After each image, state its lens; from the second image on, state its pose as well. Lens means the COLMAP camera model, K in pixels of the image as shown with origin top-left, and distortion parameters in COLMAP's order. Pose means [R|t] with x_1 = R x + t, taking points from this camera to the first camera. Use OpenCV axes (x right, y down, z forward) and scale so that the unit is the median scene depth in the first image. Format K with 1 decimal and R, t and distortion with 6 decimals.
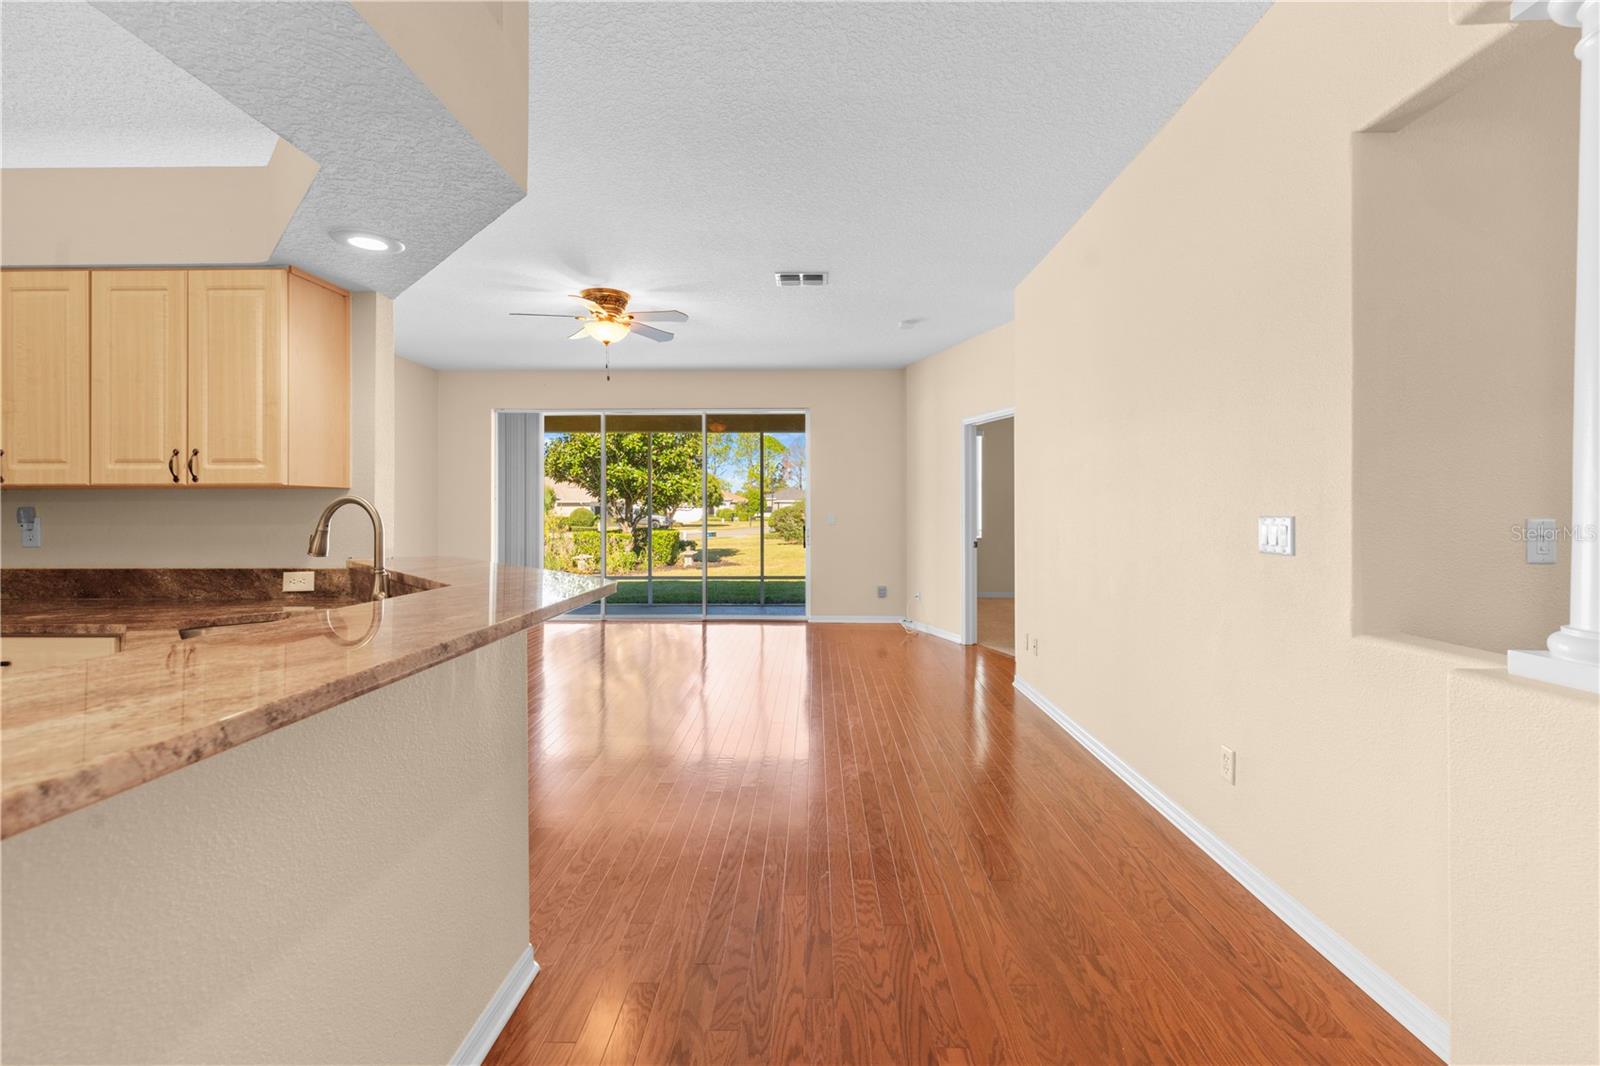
lens RADIAL K [[695.0, 0, 806.6], [0, 695.0, 501.9], [0, 0, 1]] dist [0.003153, -0.001829]
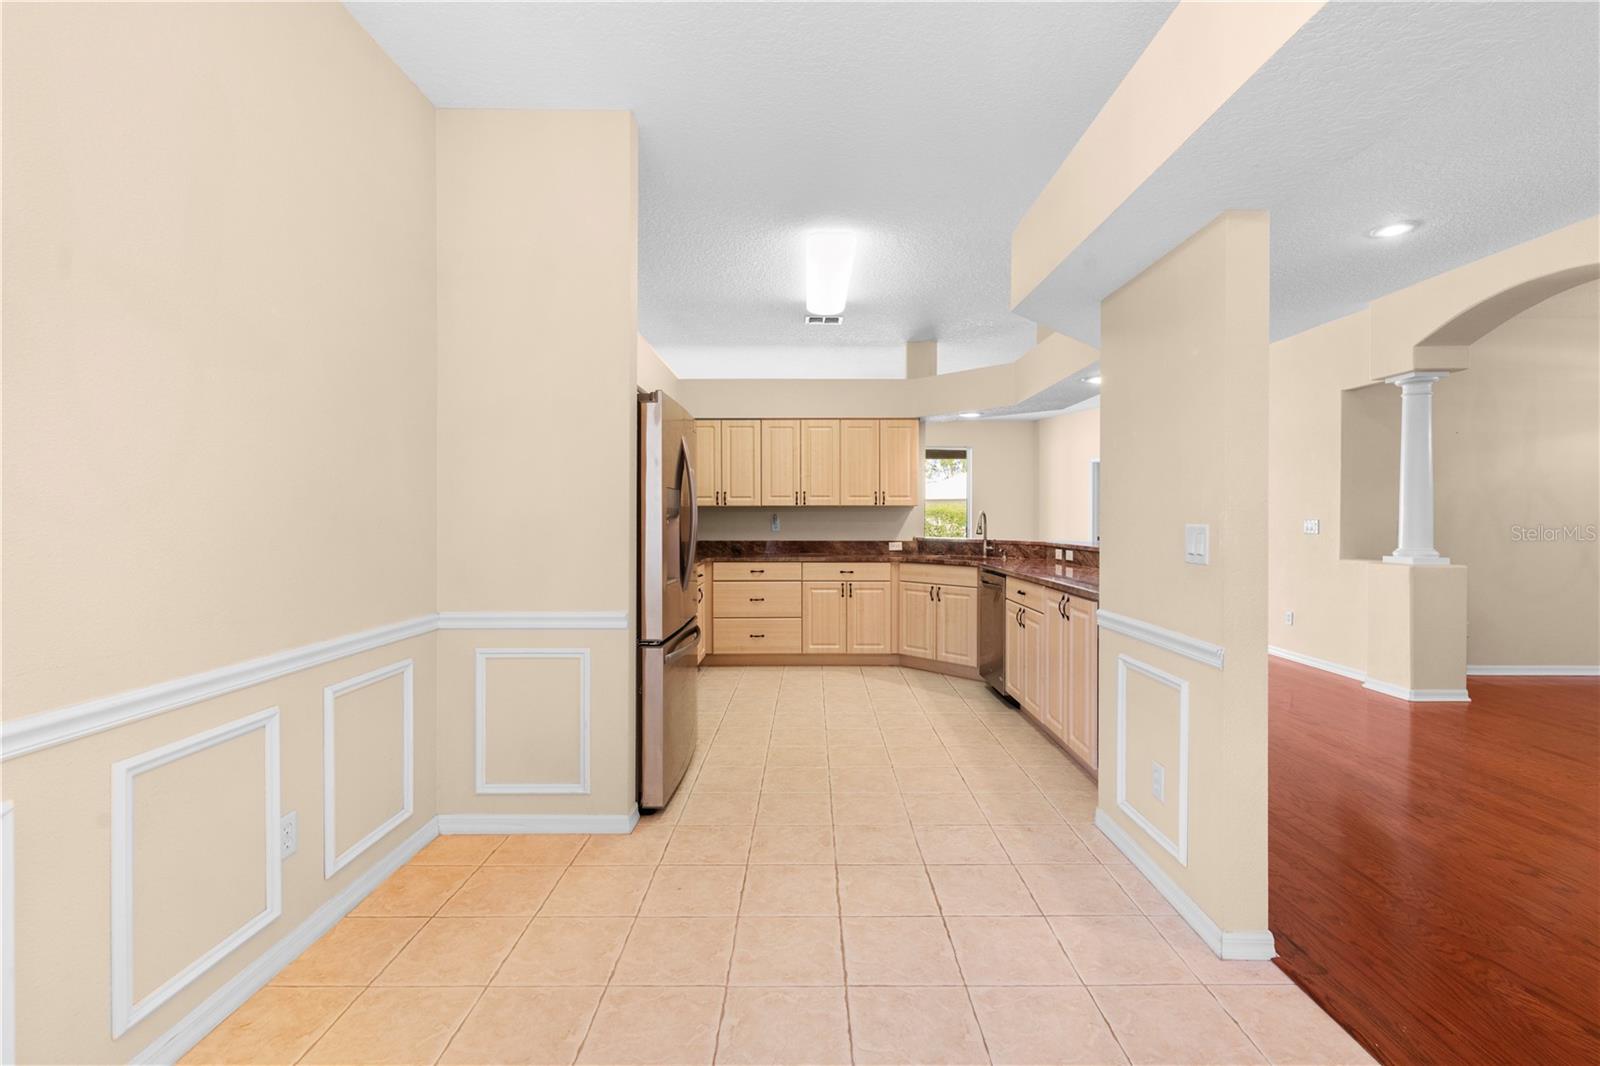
lens RADIAL K [[695.0, 0, 791.9], [0, 695.0, 533.5], [0, 0, 1]] dist [0.003153, -0.001829]
pose [[0.999890, 0.002564, 0.014627, -0.366939], [-0.003120, 0.999270, 0.038082, -0.005653], [-0.014518, -0.038123, 0.999168, -0.445376]]
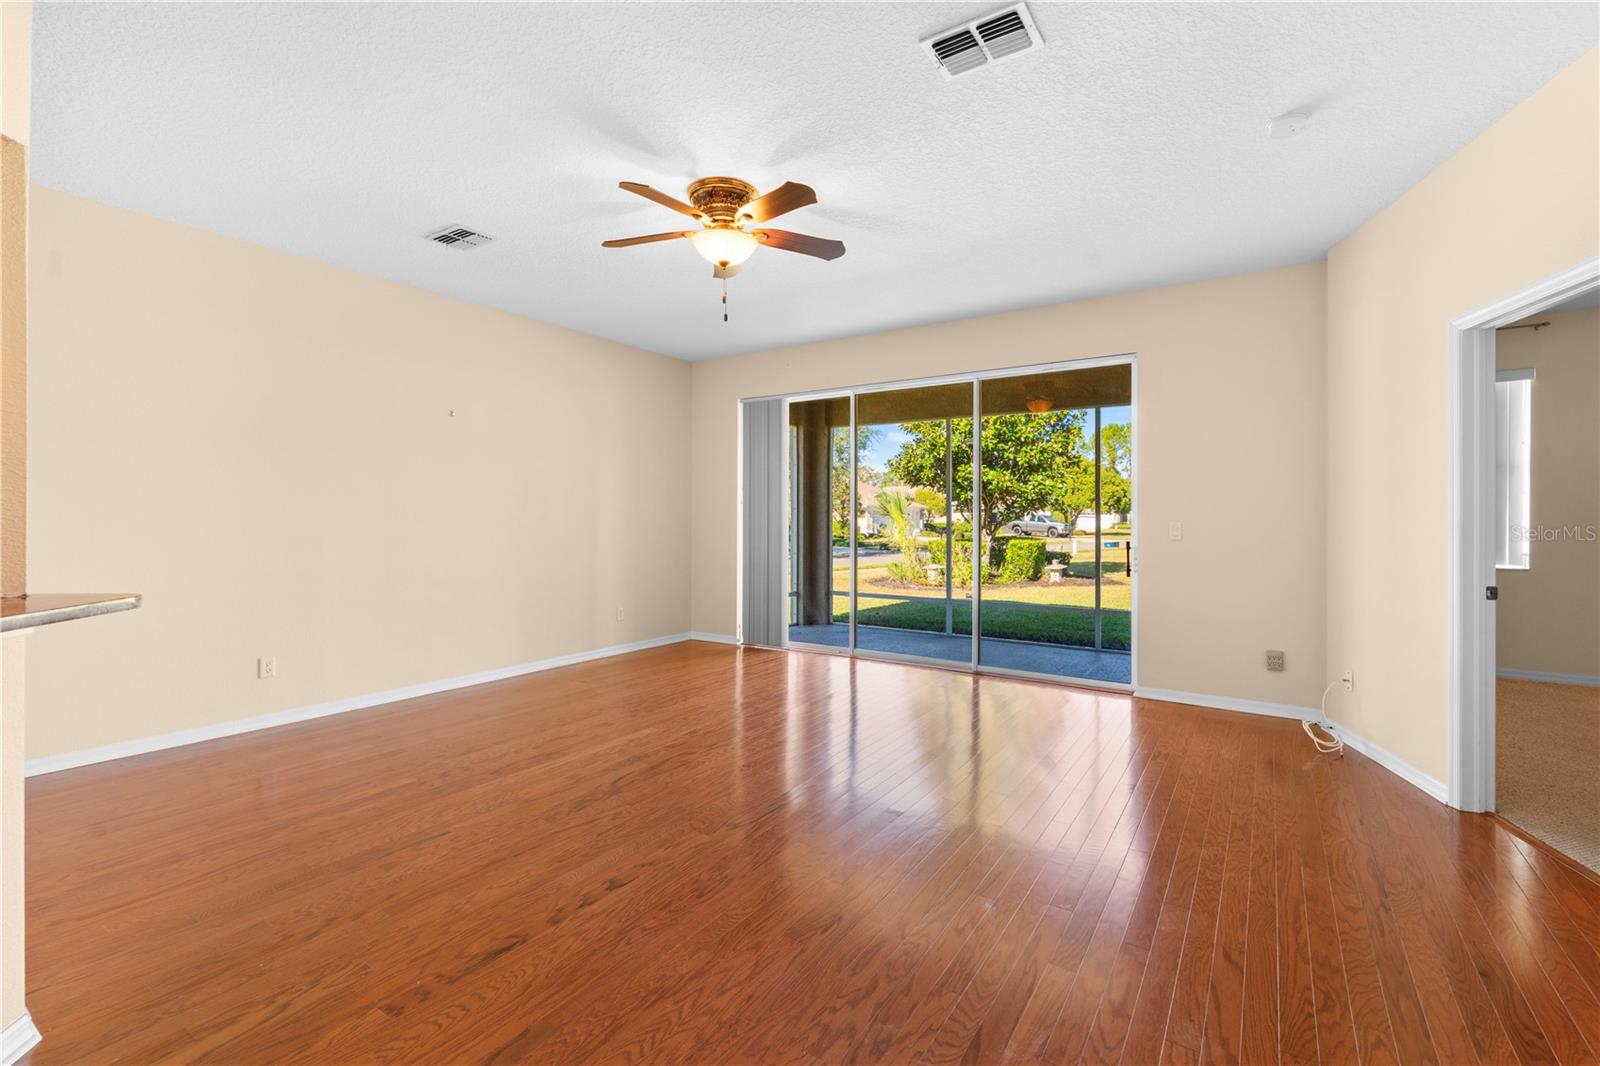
lens RADIAL K [[695.0, 0, 810.3], [0, 695.0, 515.9], [0, 0, 1]] dist [0.003153, -0.001829]
pose [[0.841062, 0.003077, -0.540929, 0.094201], [0.002791, 0.999946, 0.010028, 0.003994], [0.540931, -0.009944, 0.841008, 0.312594]]
